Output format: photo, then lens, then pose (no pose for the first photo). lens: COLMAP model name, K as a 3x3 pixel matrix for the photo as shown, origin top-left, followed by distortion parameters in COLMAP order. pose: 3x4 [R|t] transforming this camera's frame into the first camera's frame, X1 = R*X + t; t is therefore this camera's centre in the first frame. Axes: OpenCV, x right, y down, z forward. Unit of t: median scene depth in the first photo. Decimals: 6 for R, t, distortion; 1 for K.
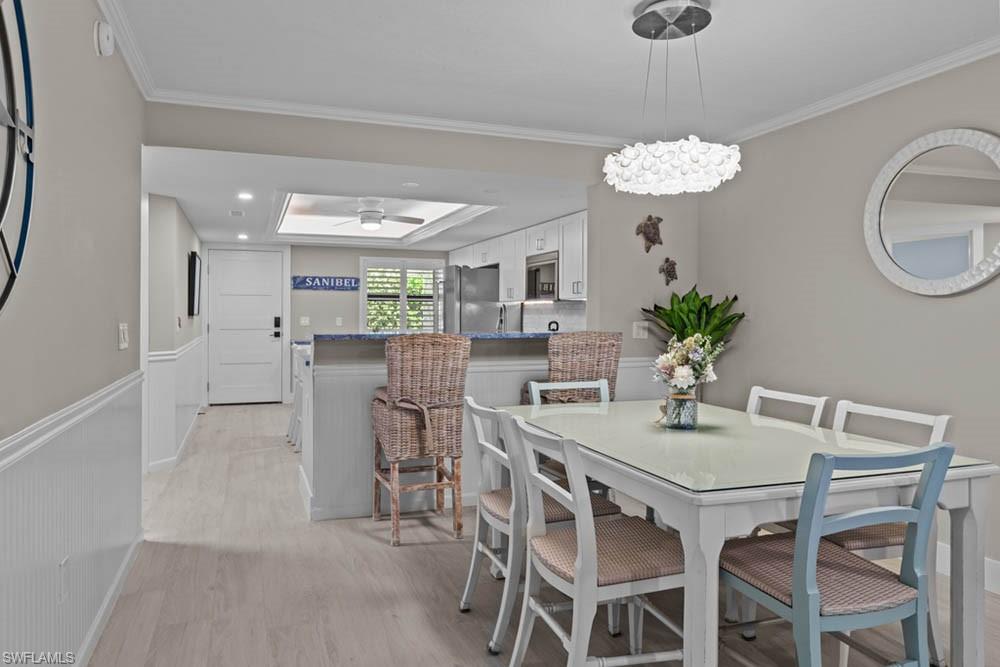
lens RADIAL K [[650.0, 0, 500.9], [0, 650.0, 332.9], [0, 0, 1]] dist [-0.000548, -0.000982]
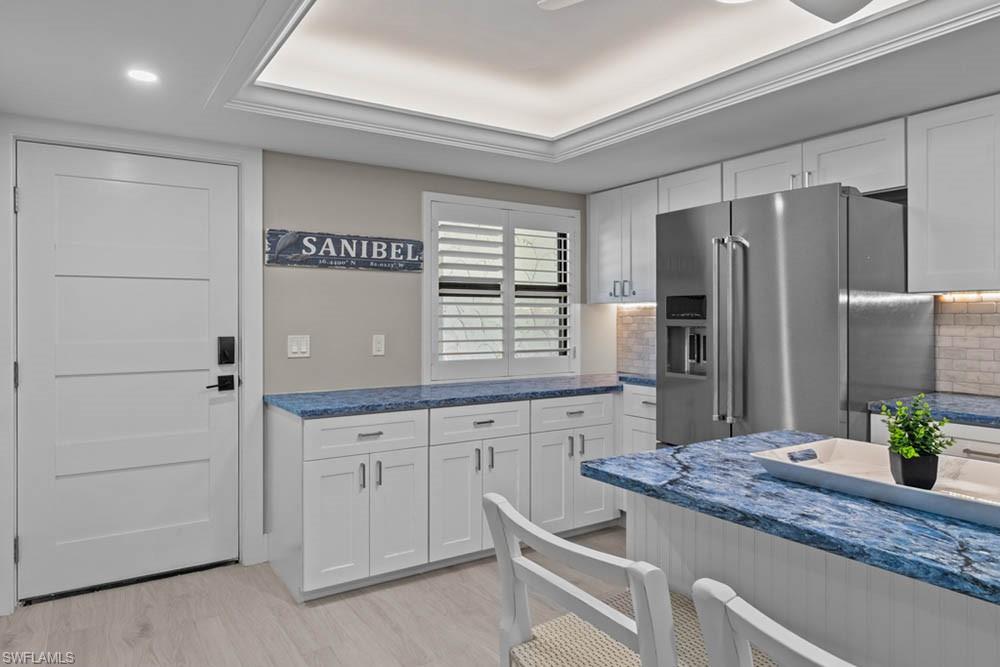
lens RADIAL K [[648.9, 0, 499.3], [0, 648.9, 332.4], [0, 0, 1]] dist [0.017438, -0.004563]
pose [[0.979447, -0.009861, 0.201460, -0.260354], [0.011640, 0.999903, -0.007652, -0.021937], [-0.201365, 0.009840, 0.979467, 0.588025]]
